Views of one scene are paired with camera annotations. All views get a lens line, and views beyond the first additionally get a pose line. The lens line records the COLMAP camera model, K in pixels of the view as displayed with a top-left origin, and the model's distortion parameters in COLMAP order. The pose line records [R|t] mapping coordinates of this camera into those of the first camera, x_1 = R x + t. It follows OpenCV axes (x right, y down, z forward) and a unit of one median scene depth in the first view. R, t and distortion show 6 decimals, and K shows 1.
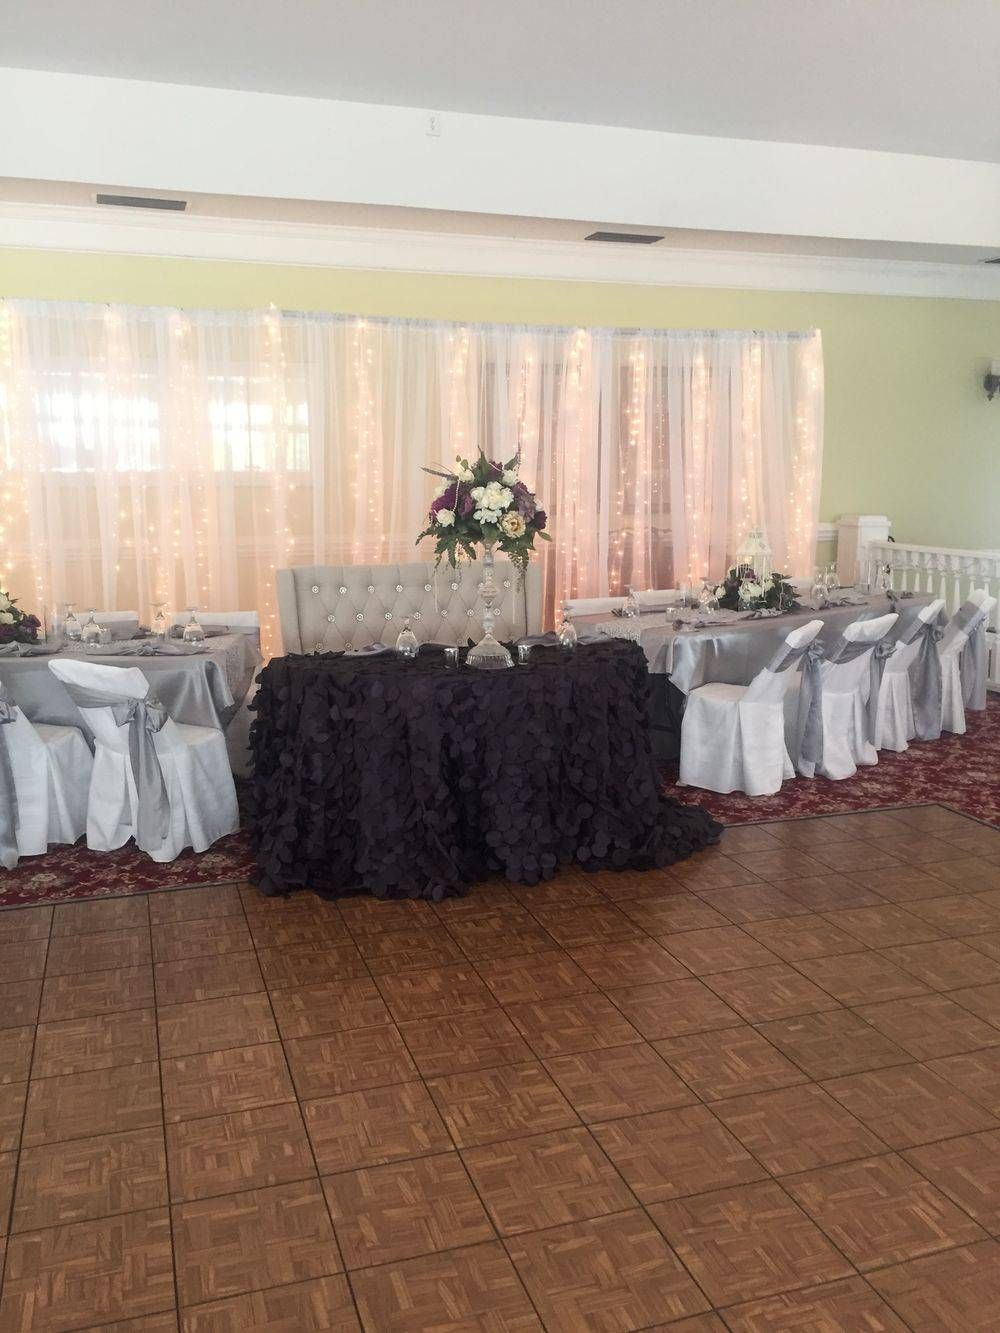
lens RADIAL K [[1139.5, 0, 496.8], [0, 1139.5, 675.5], [0, 0, 1]] dist [0.092865, -0.126756]
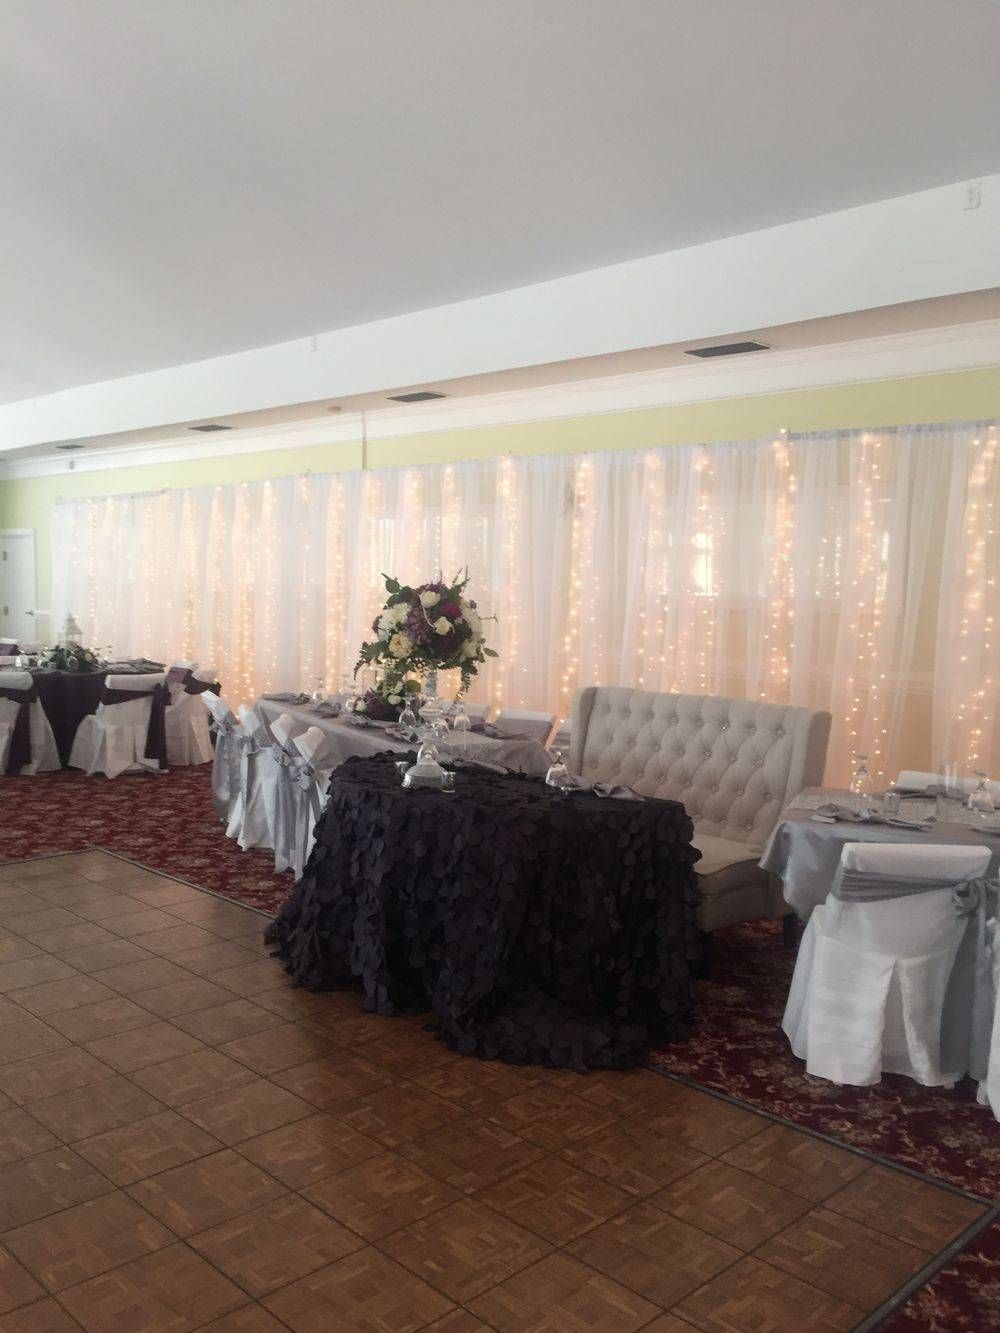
lens RADIAL K [[1139.5, 0, 496.8], [0, 1139.5, 675.5], [0, 0, 1]] dist [0.092865, -0.126756]
pose [[0.443532, 0.085222, -0.892197, 0.555772], [-0.181976, 0.983297, 0.003459, -0.072994], [0.877590, 0.160824, 0.451632, 0.363897]]
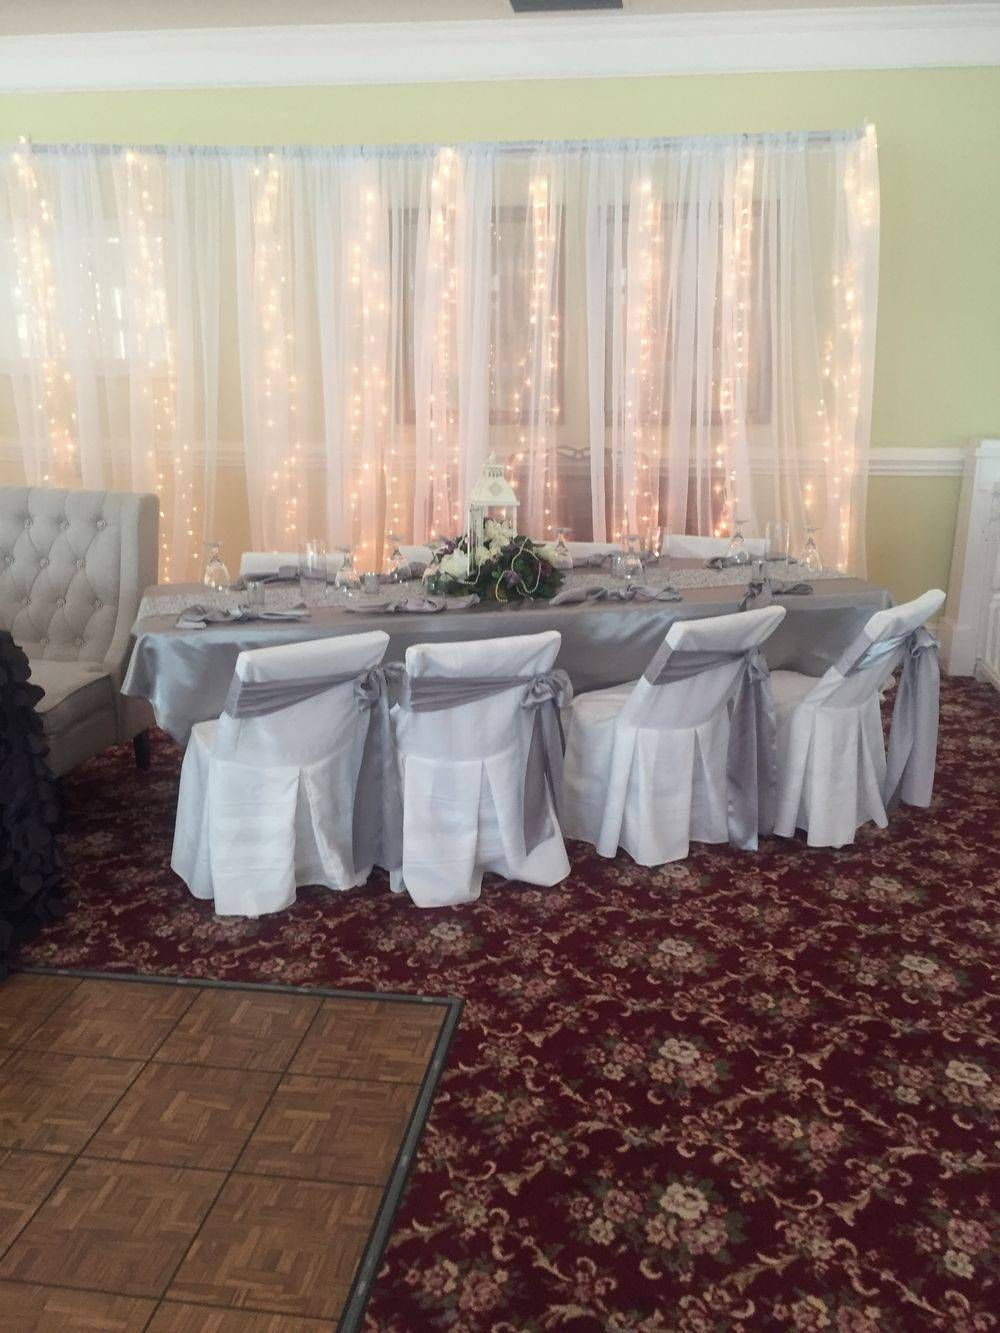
lens RADIAL K [[1139.5, 0, 496.8], [0, 1139.5, 675.5], [0, 0, 1]] dist [0.092865, -0.126756]
pose [[0.893722, 0.125426, -0.430731, 0.451167], [-0.085903, 0.990201, 0.110100, -0.073314], [0.440320, -0.061397, 0.895739, 0.398857]]
